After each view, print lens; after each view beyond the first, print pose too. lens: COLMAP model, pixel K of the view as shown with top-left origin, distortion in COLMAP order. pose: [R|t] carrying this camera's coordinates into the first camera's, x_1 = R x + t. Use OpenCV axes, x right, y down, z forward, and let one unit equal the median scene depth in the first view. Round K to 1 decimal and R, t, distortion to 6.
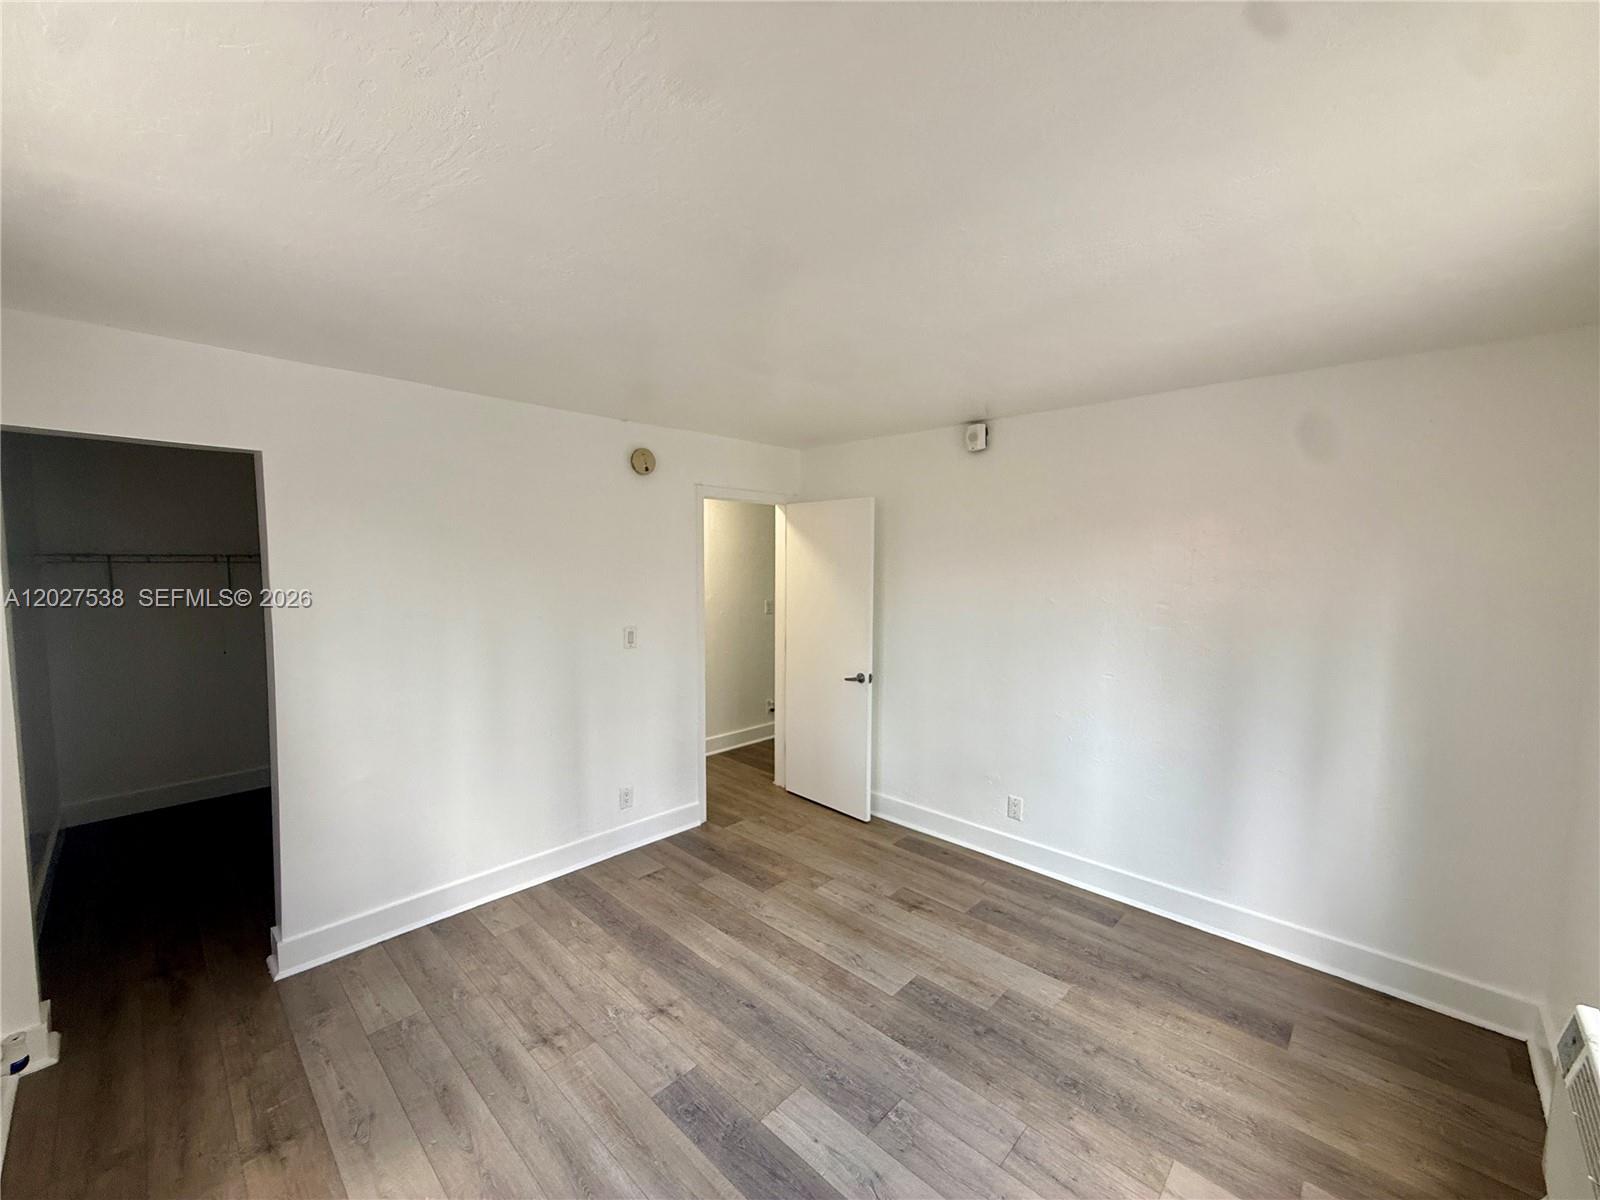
lens RADIAL K [[638.1, 0, 799.4], [0, 638.1, 601.0], [0, 0, 1]] dist [0.000029, -0.000023]
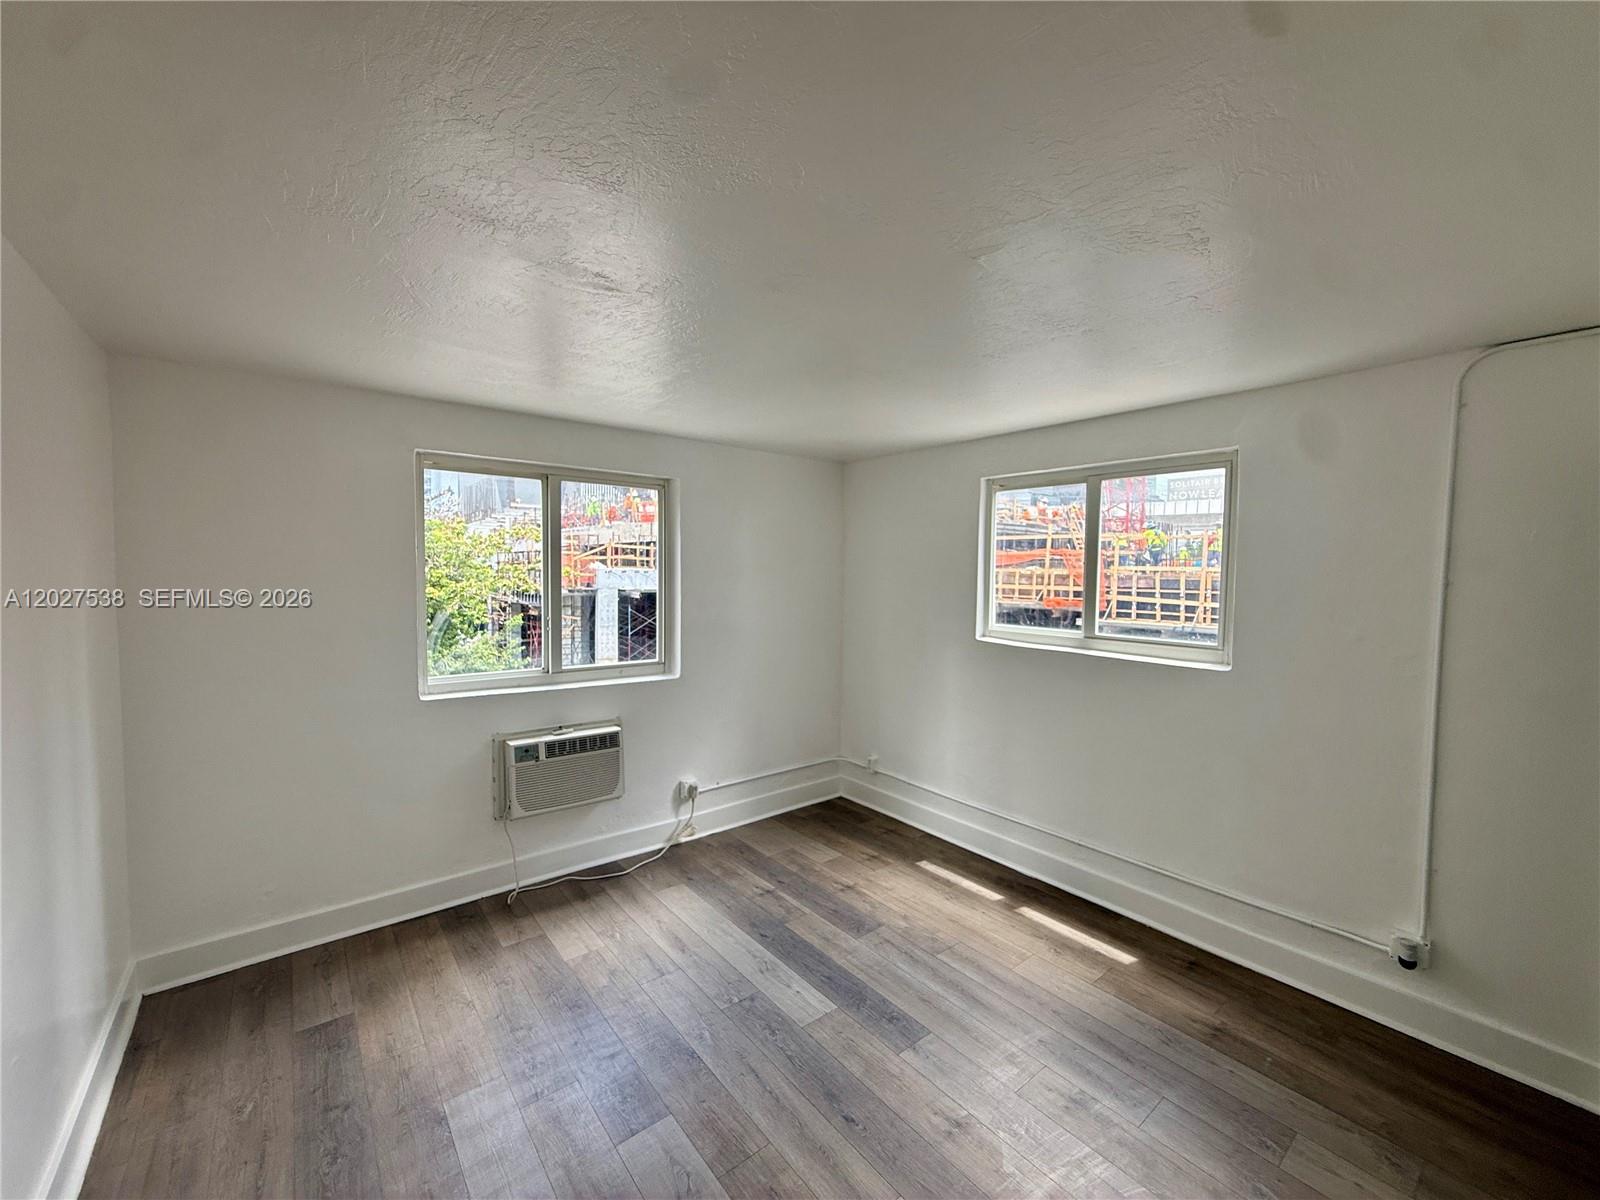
lens RADIAL K [[638.1, 0, 800.3], [0, 638.1, 600.9], [0, 0, 1]] dist [0.000029, -0.000023]
pose [[-0.991196, -0.021606, 0.130626, -0.121855], [-0.005907, 0.992829, 0.119399, -0.132702], [-0.132269, 0.117576, -0.984216, 1.960781]]
